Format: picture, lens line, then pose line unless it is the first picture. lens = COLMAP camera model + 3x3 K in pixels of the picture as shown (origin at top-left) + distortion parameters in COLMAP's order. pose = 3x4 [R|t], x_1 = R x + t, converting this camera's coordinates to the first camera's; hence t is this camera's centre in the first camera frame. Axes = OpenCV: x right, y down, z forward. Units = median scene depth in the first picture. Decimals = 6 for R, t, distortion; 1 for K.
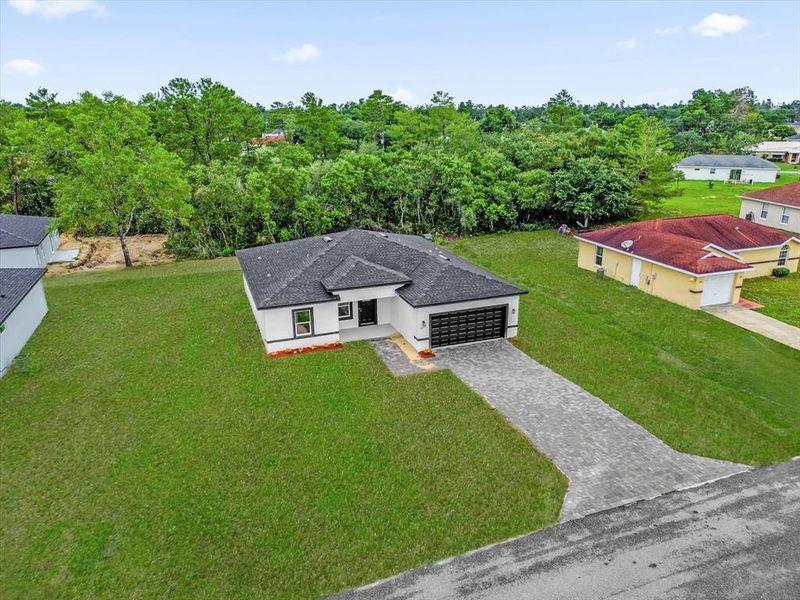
lens RADIAL K [[565.8, 0, 400.0], [0, 565.8, 300.0], [0, 0, 1]] dist [0.092151, -0.122981]
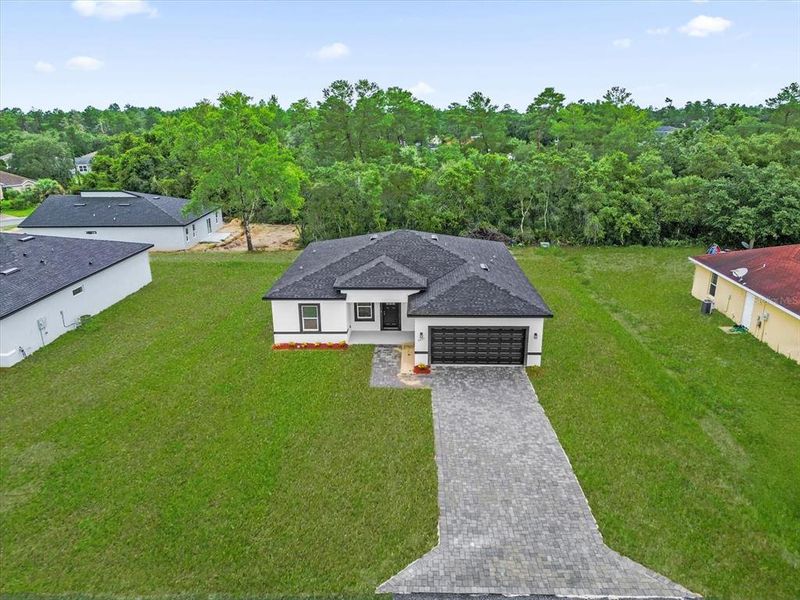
lens RADIAL K [[565.8, 0, 400.0], [0, 565.8, 300.0], [0, 0, 1]] dist [0.092151, -0.122981]
pose [[0.927335, 0.113809, -0.356507, 0.261633], [-0.115850, 0.993143, 0.015700, -0.019986], [0.355849, 0.026742, 0.934161, 0.110475]]
